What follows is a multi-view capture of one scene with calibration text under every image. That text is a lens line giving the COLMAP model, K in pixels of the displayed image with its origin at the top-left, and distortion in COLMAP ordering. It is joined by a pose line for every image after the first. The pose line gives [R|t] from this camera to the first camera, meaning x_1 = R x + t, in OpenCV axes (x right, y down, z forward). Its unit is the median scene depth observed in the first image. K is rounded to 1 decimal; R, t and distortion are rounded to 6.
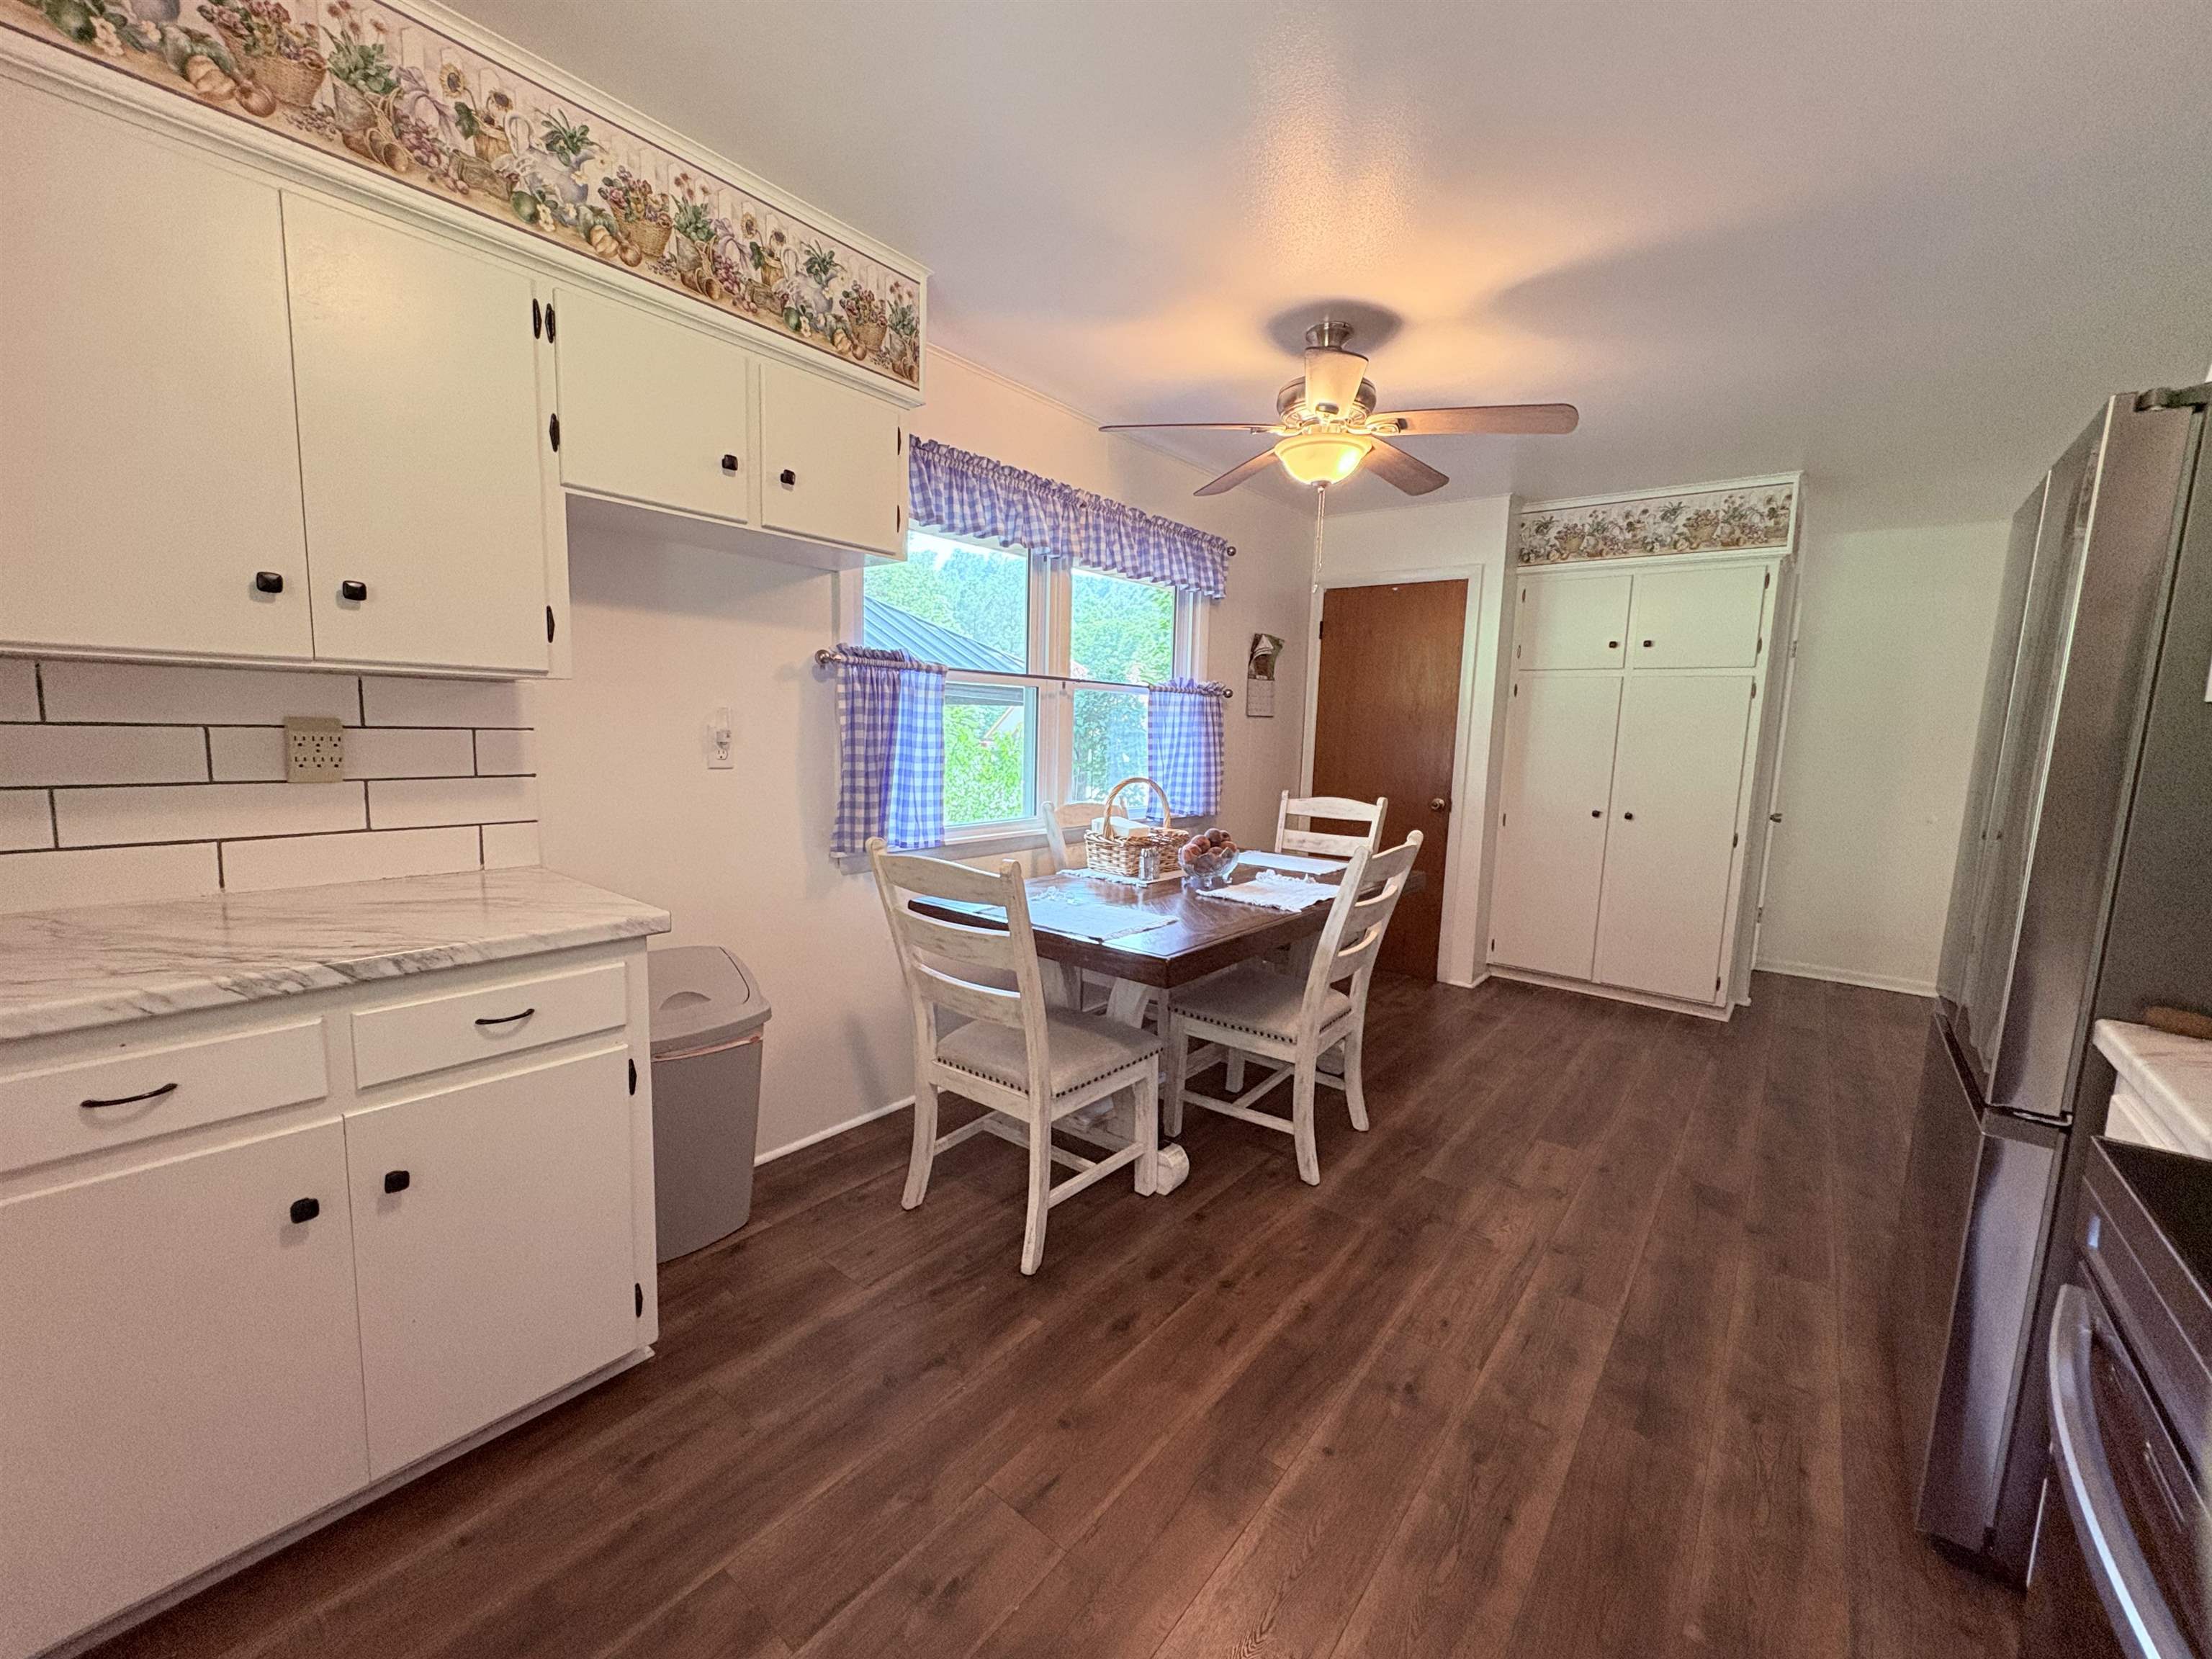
lens RADIAL K [[886.8, 0, 1109.7], [0, 886.8, 827.0], [0, 0, 1]] dist [0.000989, -0.000005]
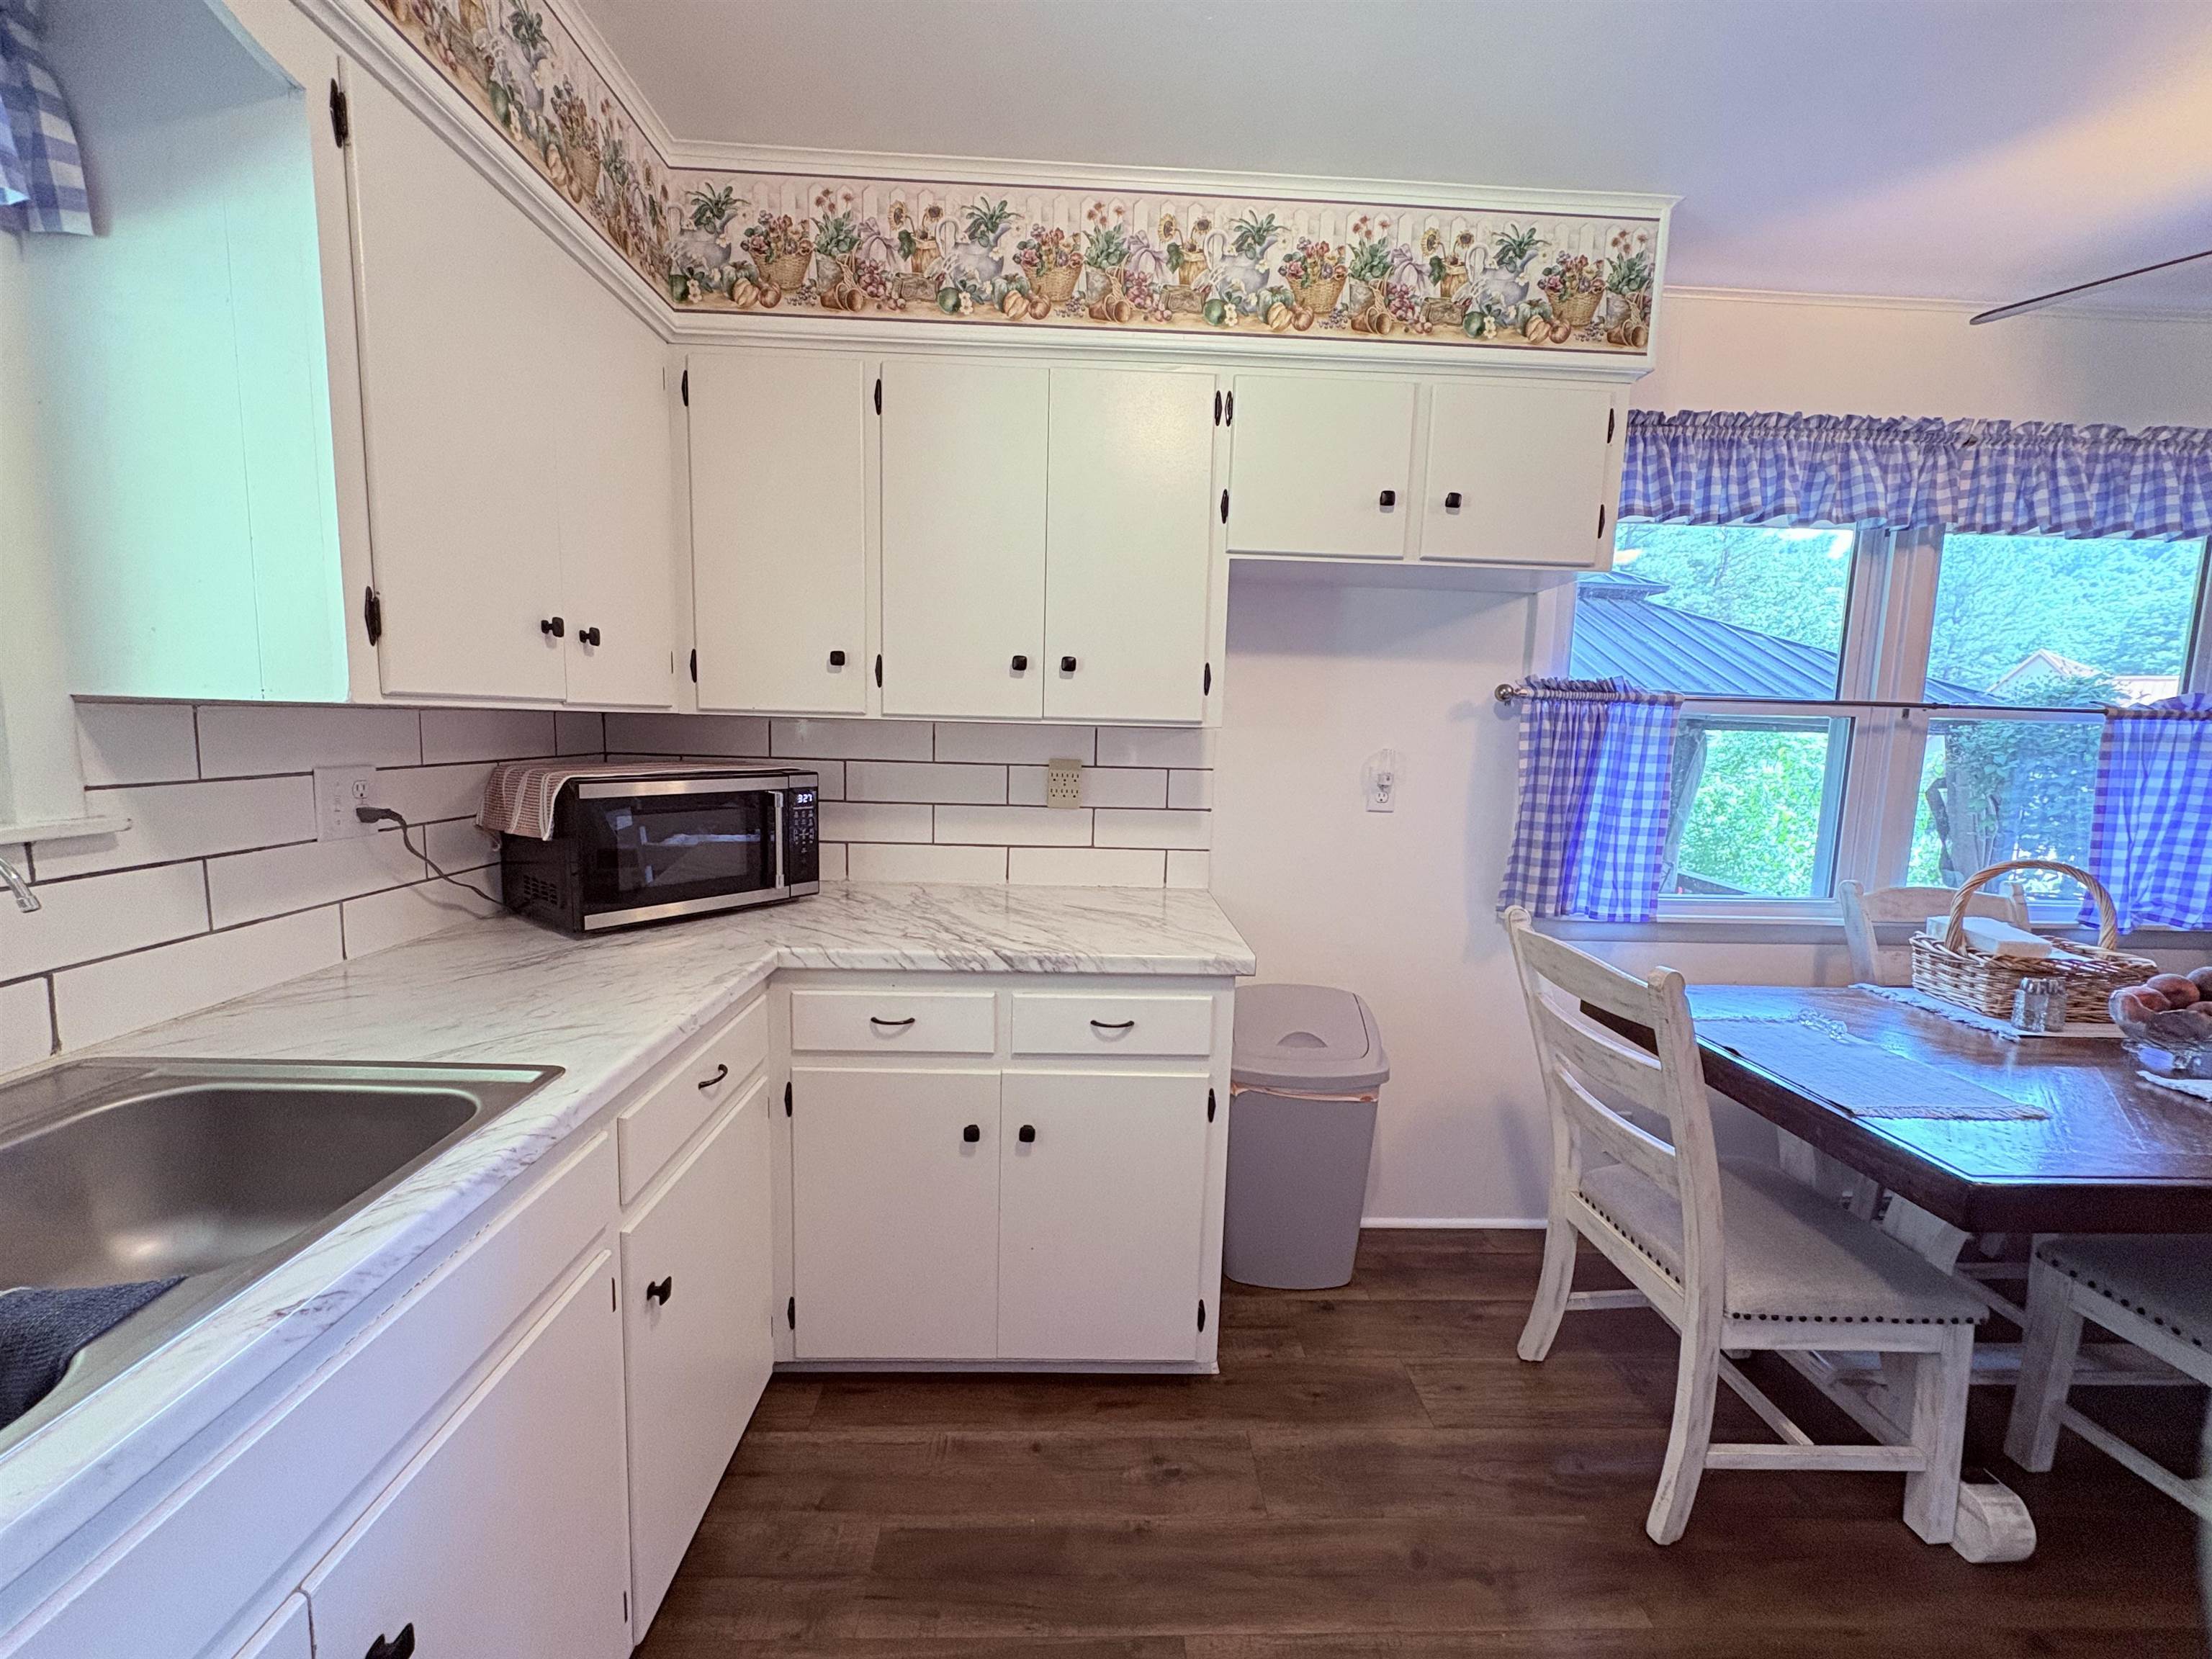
lens RADIAL K [[880.6, 0, 1107.7], [0, 880.6, 827.9], [0, 0, 1]] dist [0.001550, -0.000329]
pose [[0.647920, 0.077355, -0.757771, 0.109926], [-0.096188, 0.995175, 0.019346, -0.040453], [0.755611, 0.060354, 0.652234, 0.151427]]
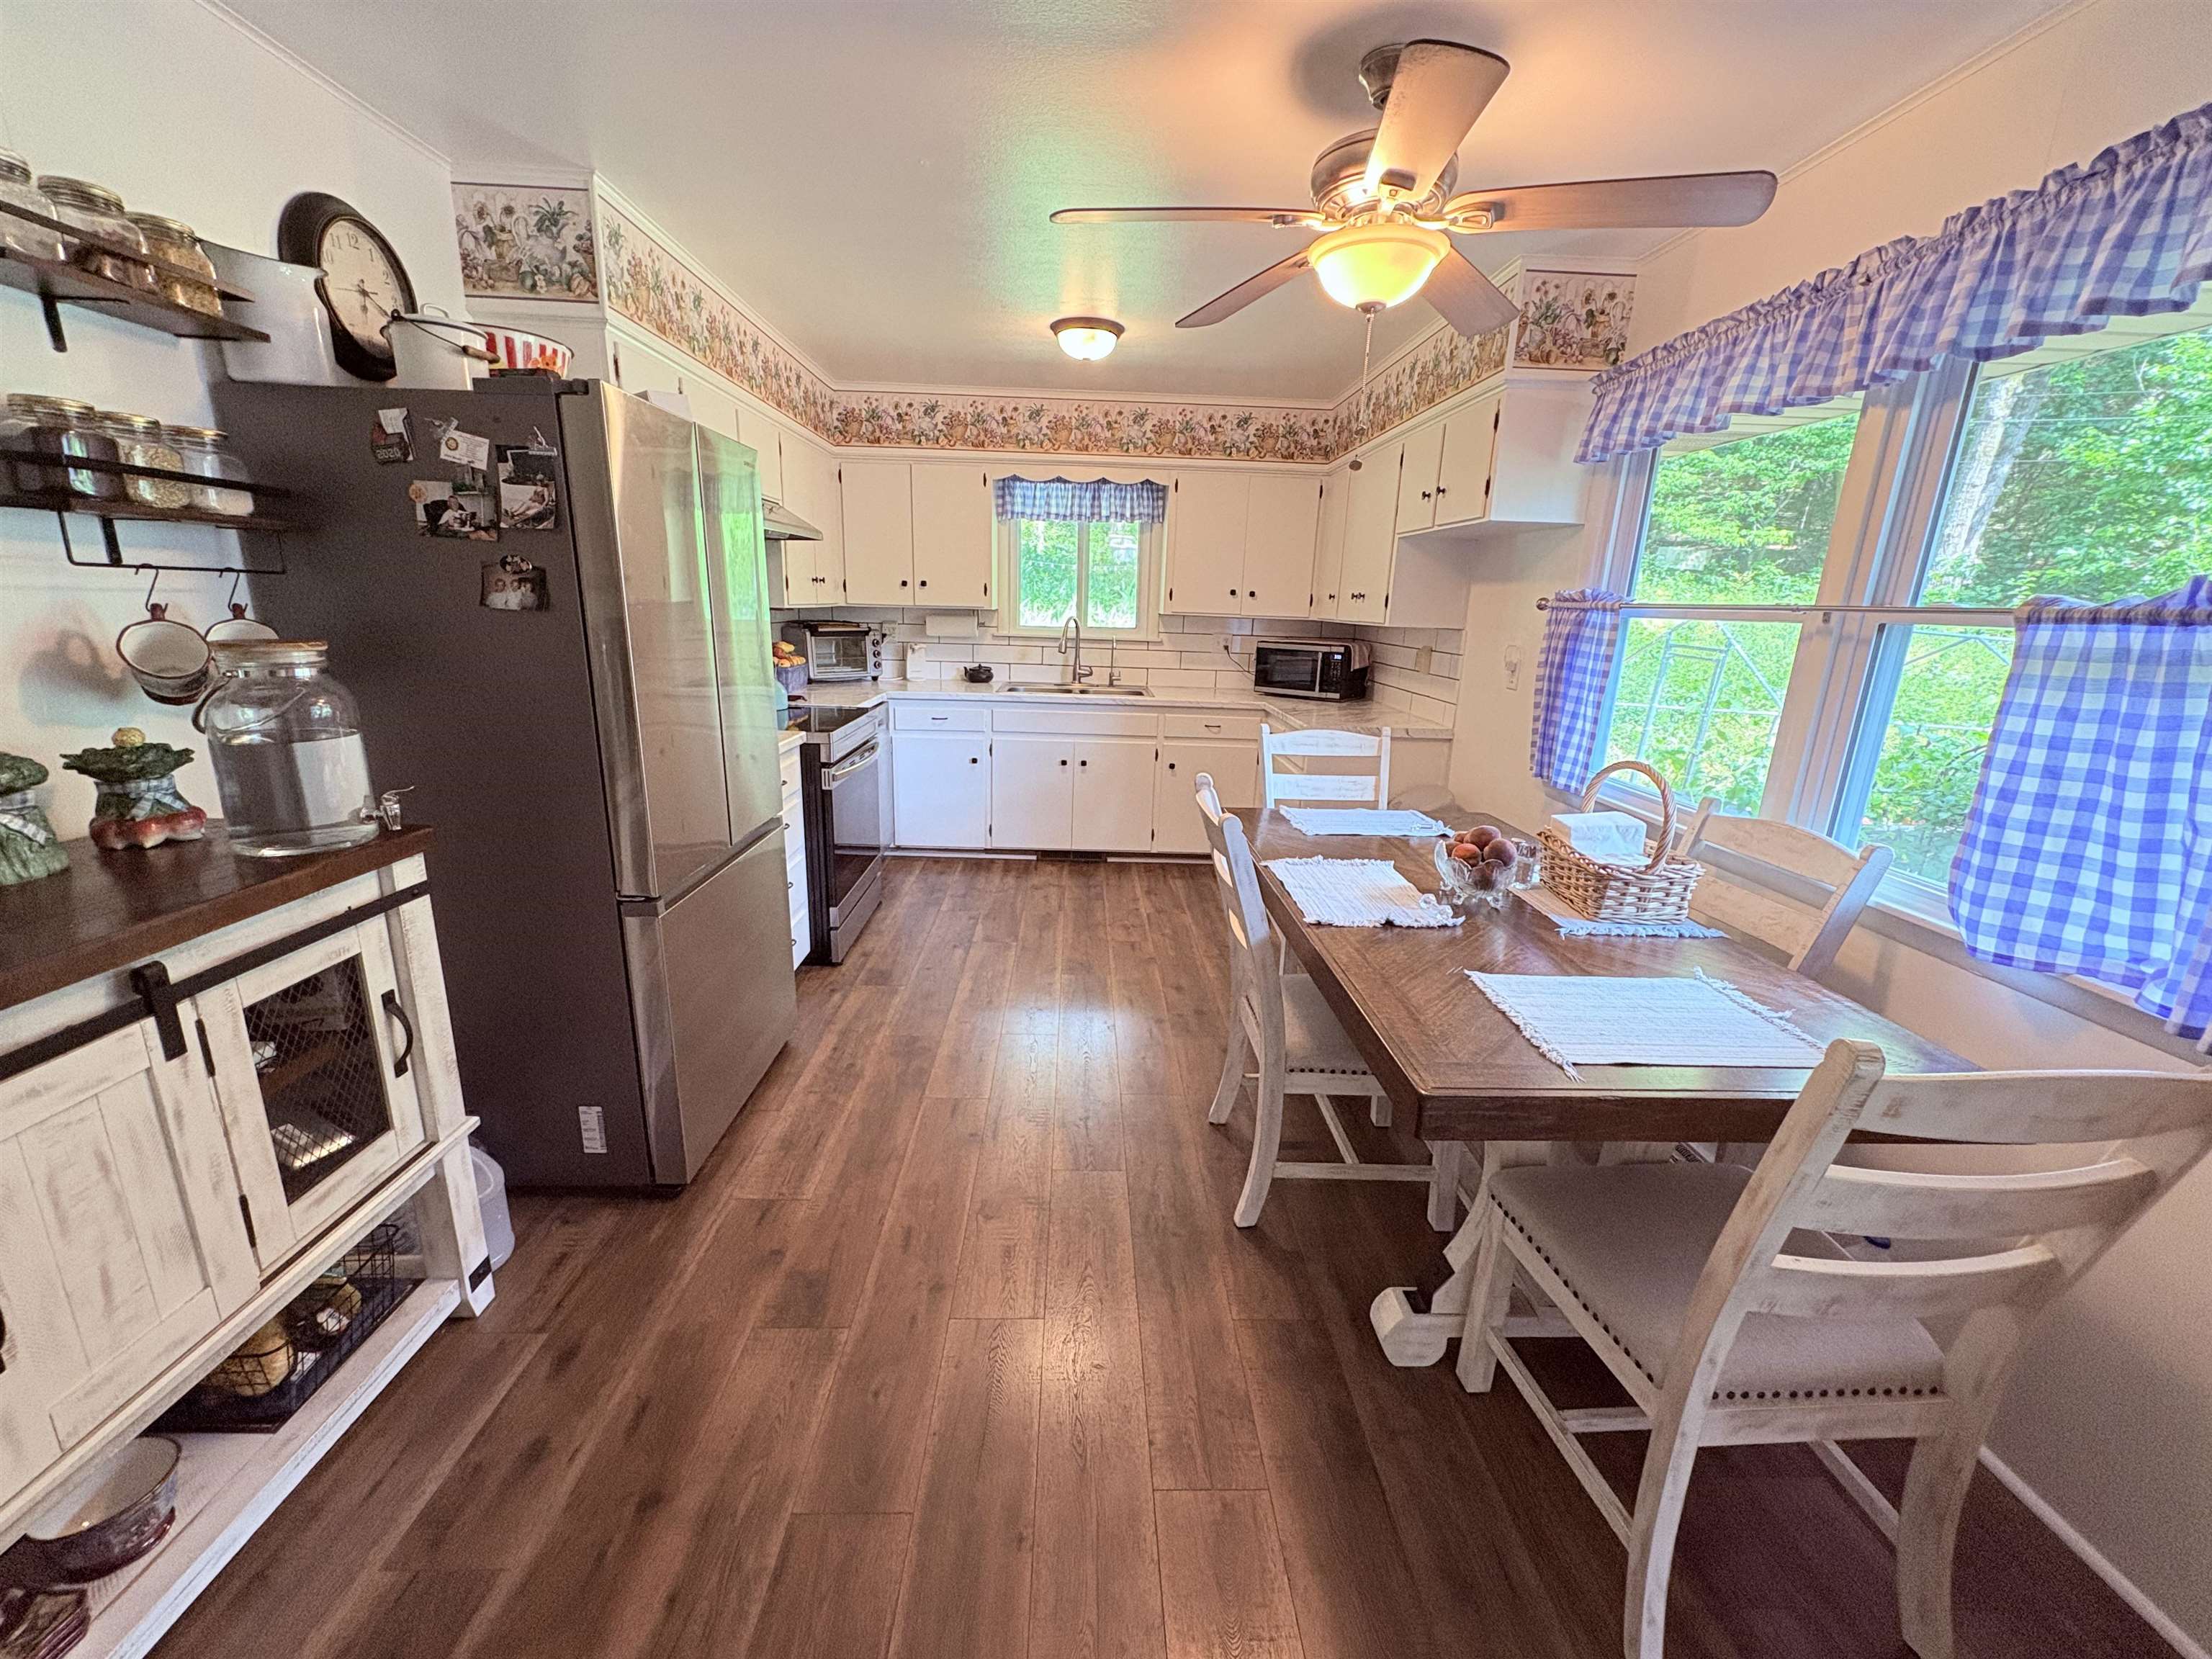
lens RADIAL K [[883.2, 0, 1104.9], [0, 883.2, 829.9], [0, 0, 1]] dist [0.000855, -0.000383]
pose [[-0.763289, 0.107809, -0.636999, 1.047263], [-0.132514, 0.938890, 0.317688, -0.232350], [0.632322, 0.326899, -0.702358, 1.767391]]
